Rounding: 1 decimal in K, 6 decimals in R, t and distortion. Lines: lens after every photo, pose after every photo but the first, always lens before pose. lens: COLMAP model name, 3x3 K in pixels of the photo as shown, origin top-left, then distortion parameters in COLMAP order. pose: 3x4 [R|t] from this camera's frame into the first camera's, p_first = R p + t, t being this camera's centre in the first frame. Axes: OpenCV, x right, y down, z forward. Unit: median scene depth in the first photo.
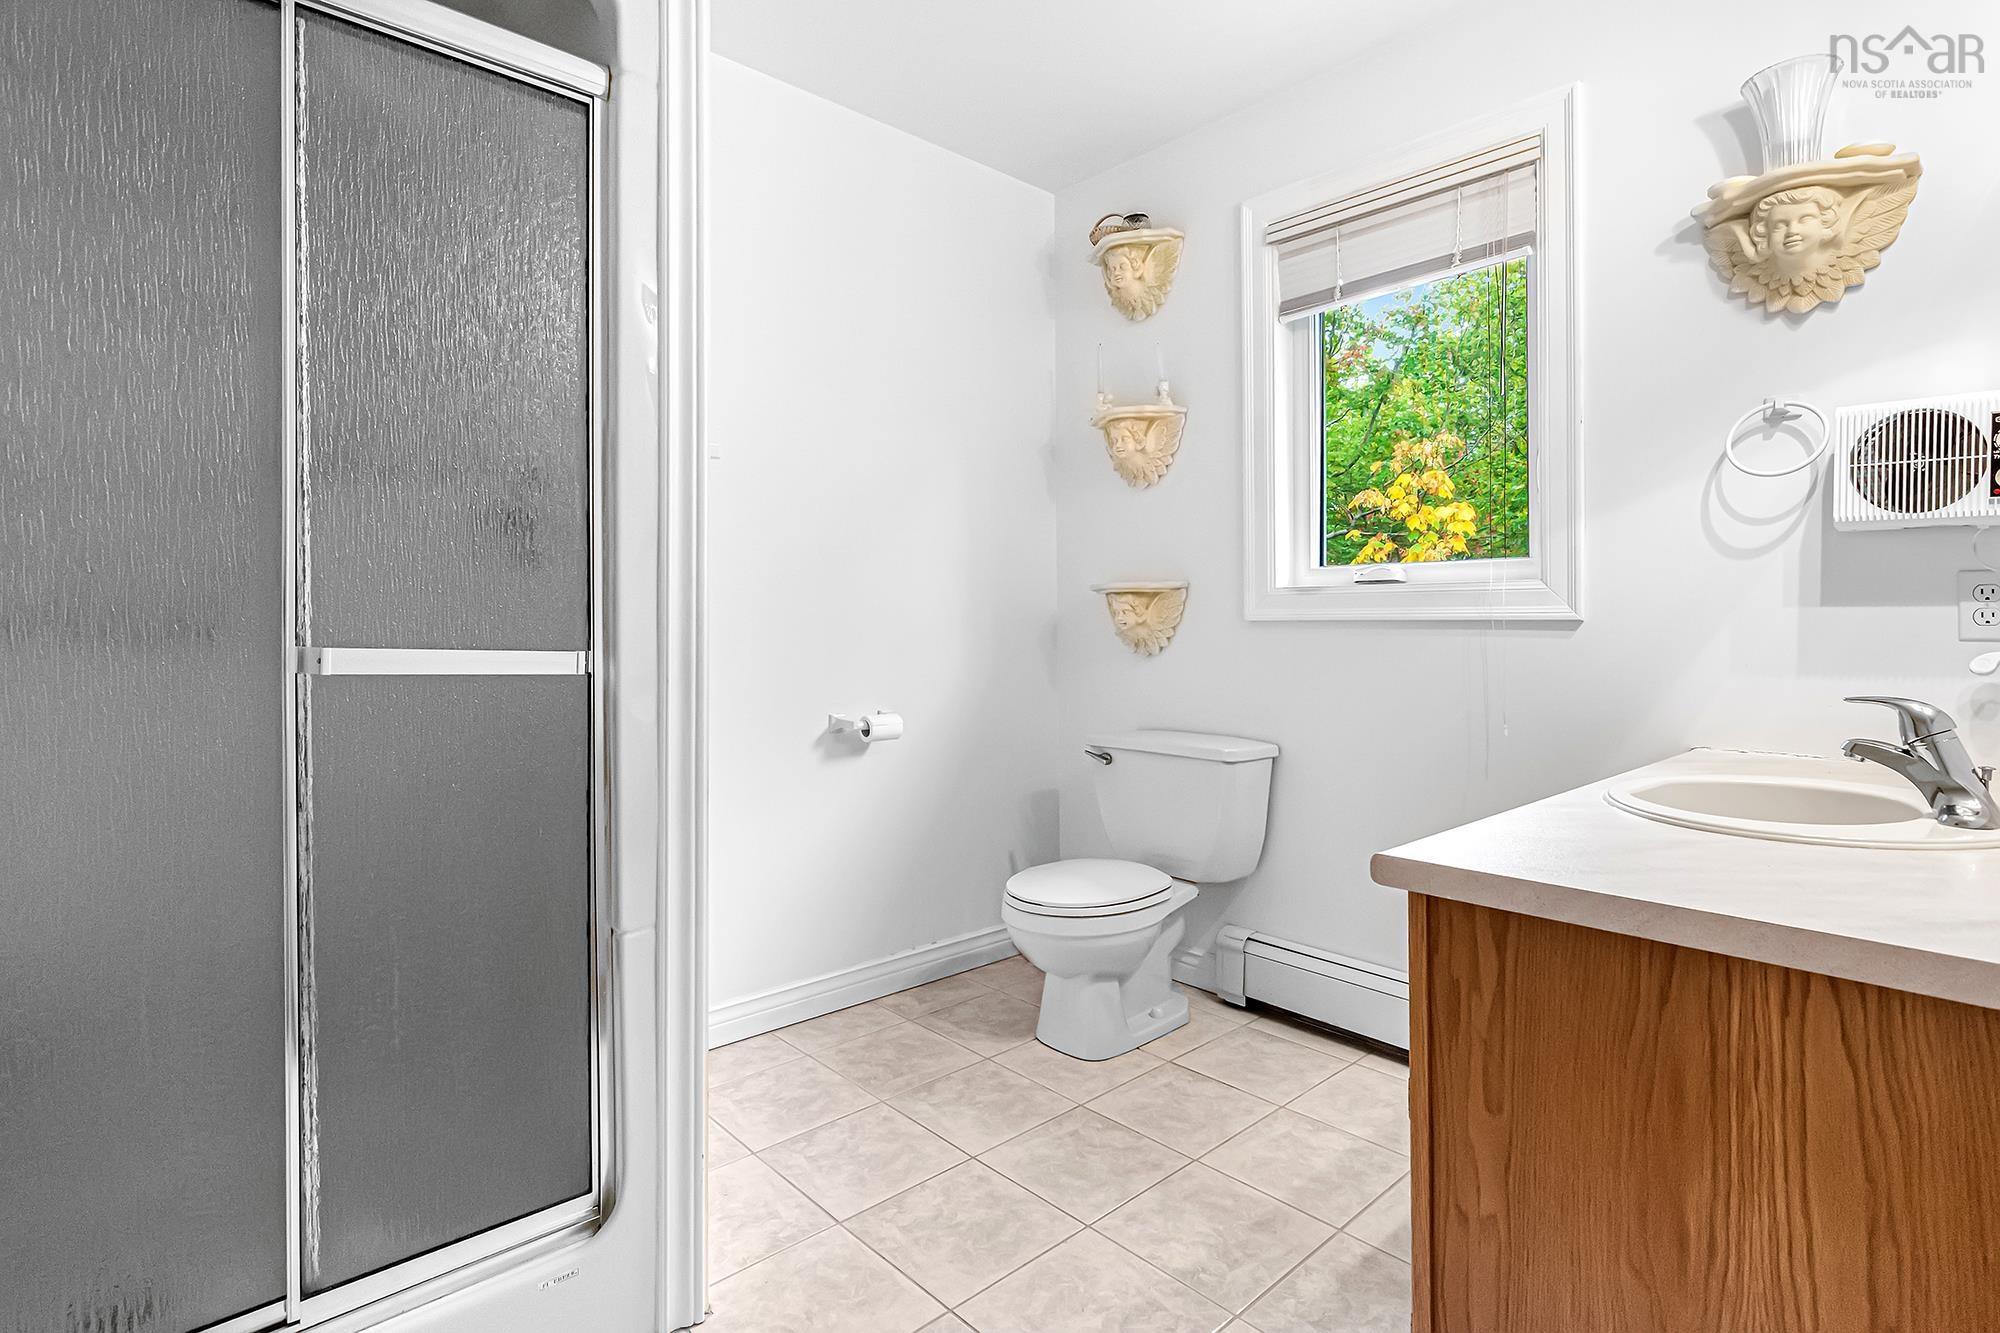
lens RADIAL K [[990.5, 0, 999.8], [0, 990.5, 646.6], [0, 0, 1]] dist [0.017080, -0.002314]
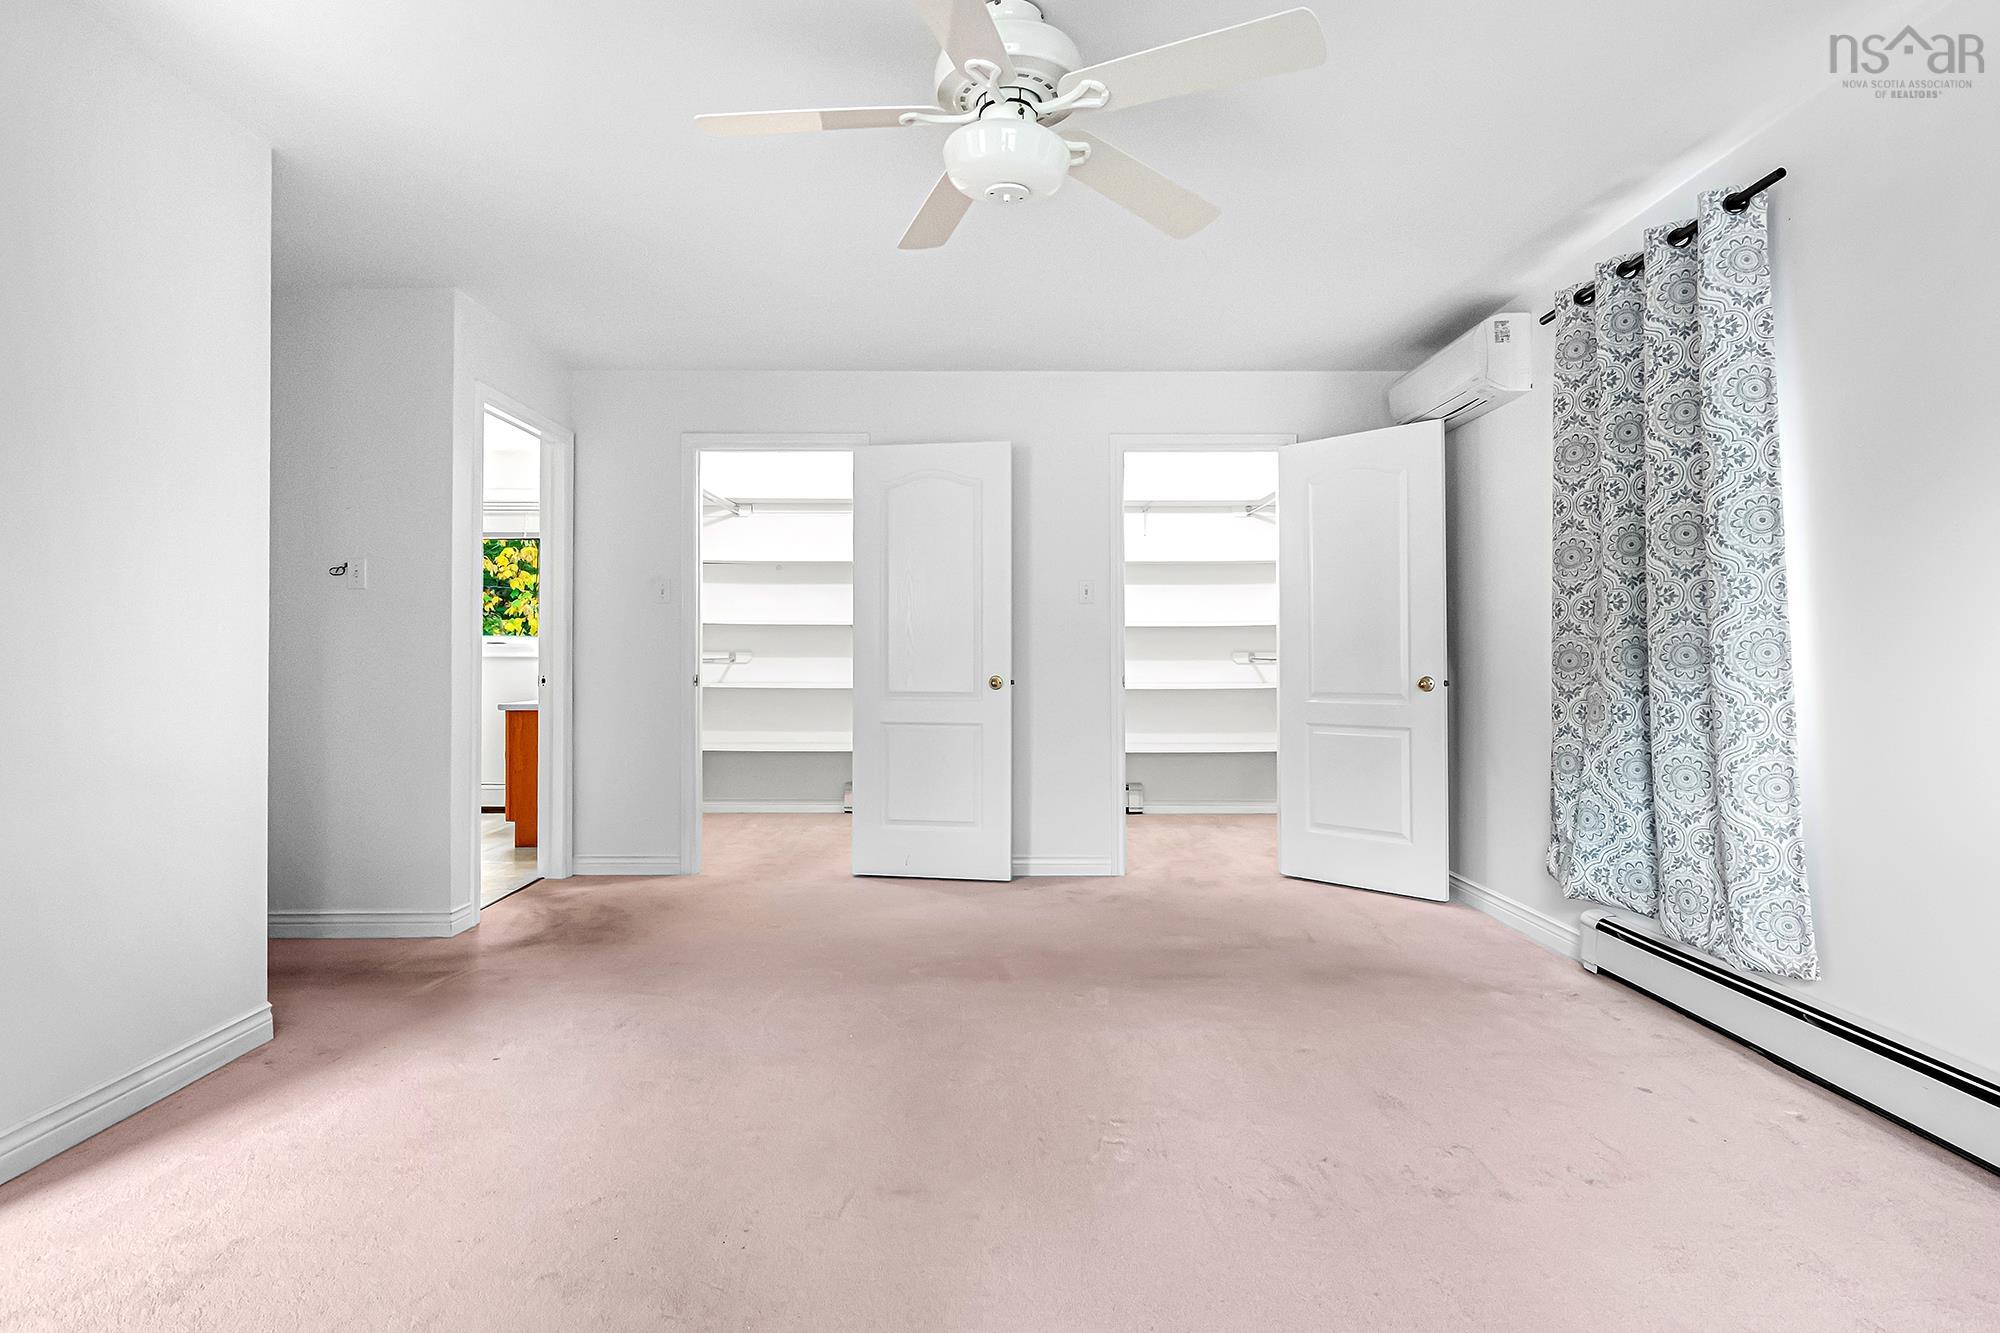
lens RADIAL K [[990.5, 0, 1001.3], [0, 990.5, 655.5], [0, 0, 1]] dist [0.017080, -0.002314]
pose [[0.663373, 0.005352, 0.748270, -0.631572], [0.010292, 0.999815, -0.016275, 0.021051], [-0.748218, 0.018498, 0.663195, -1.574474]]
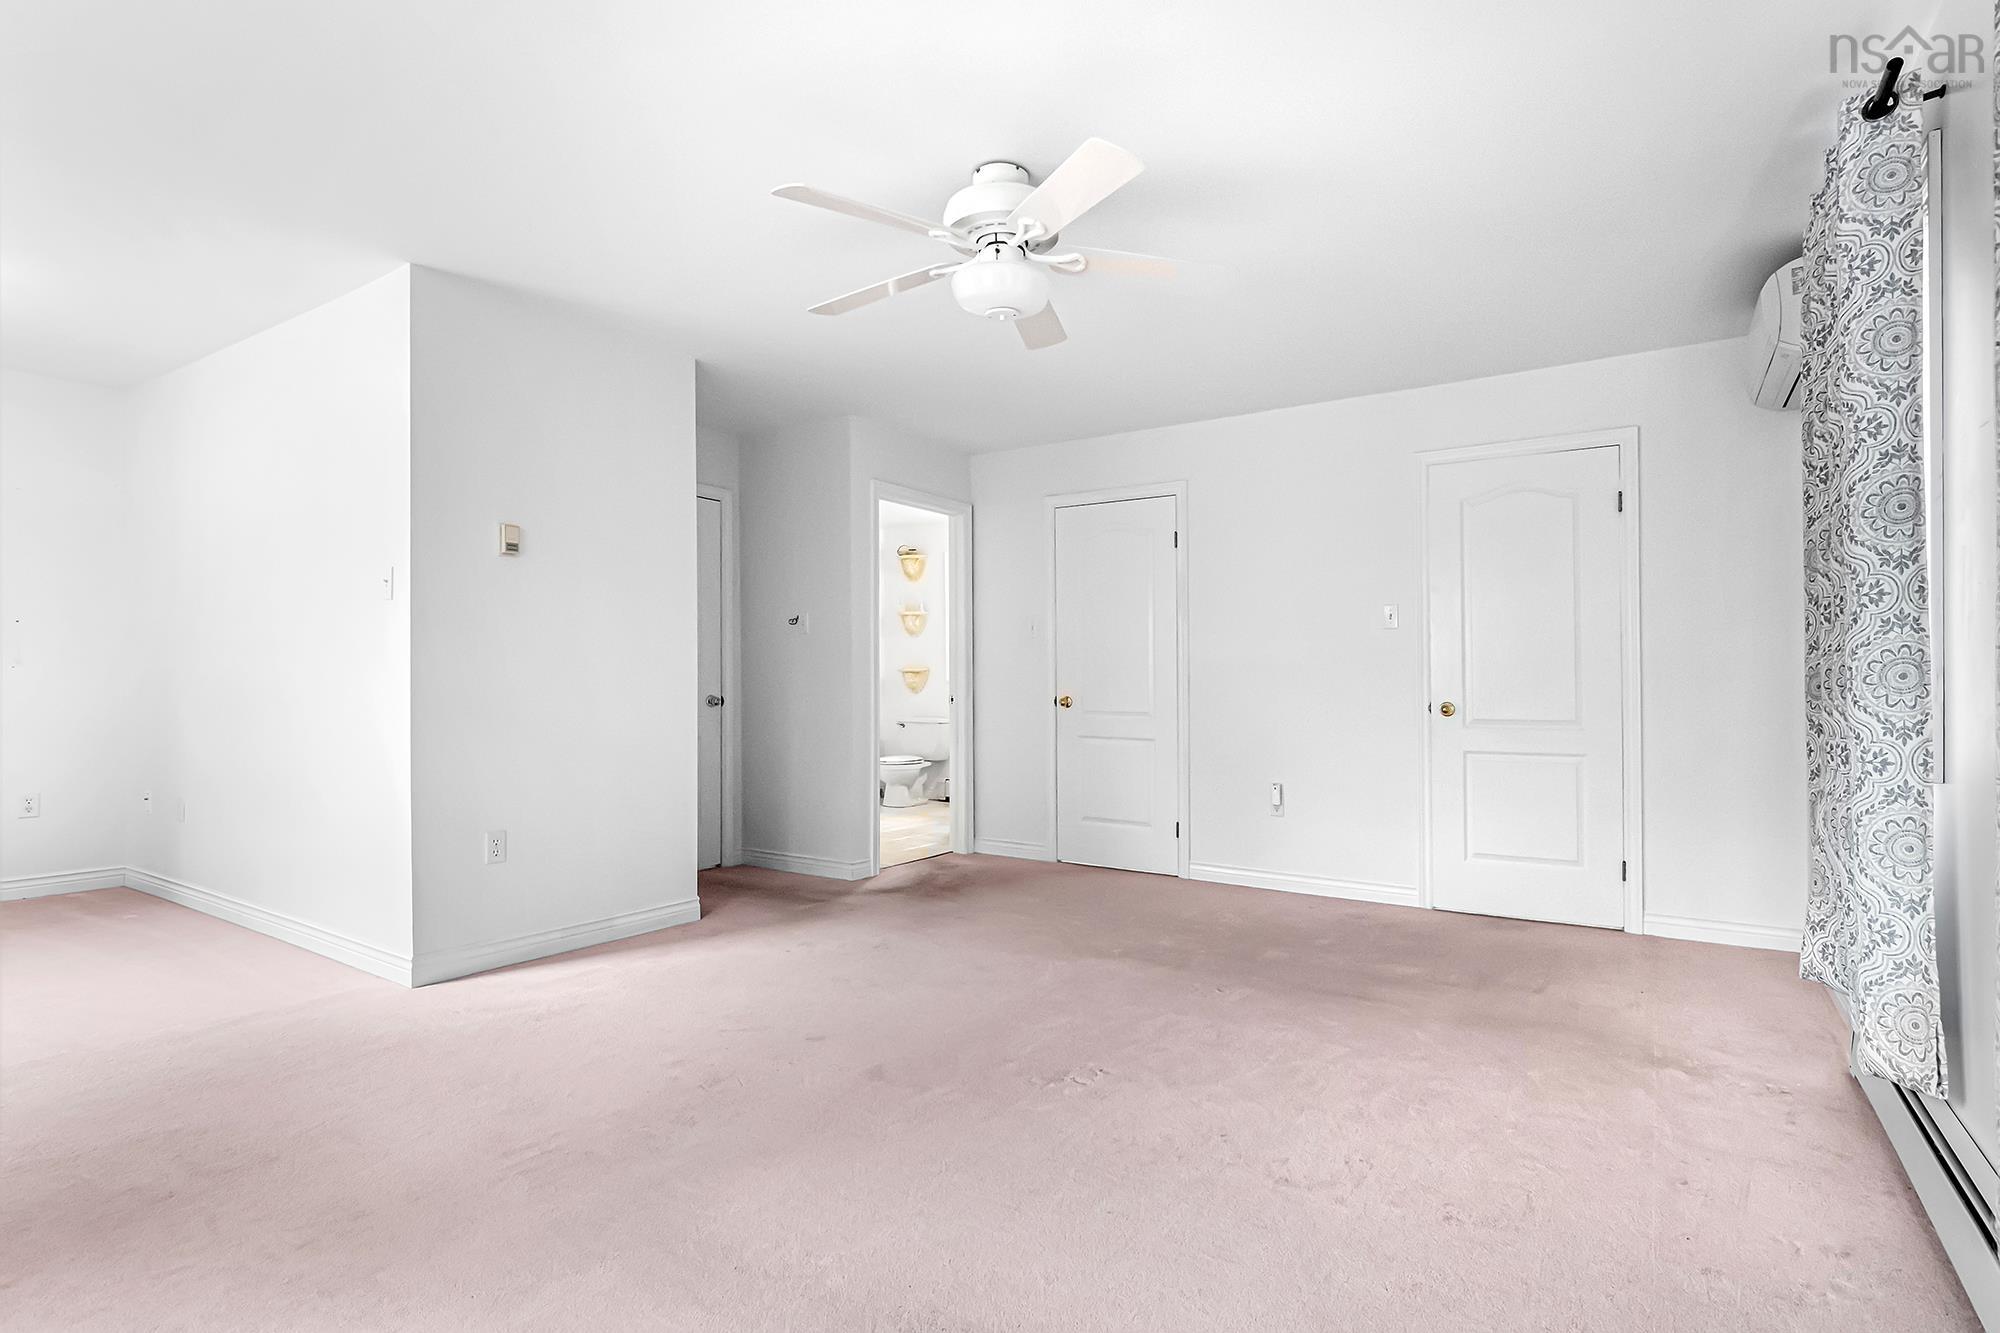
lens RADIAL K [[990.5, 0, 1039.8], [0, 990.5, 685.7], [0, 0, 1]] dist [0.017080, -0.002314]
pose [[0.965381, 0.002951, 0.260827, -0.275435], [0.000354, 0.999920, -0.012626, 0.026553], [-0.260844, 0.012281, 0.965303, -2.013726]]
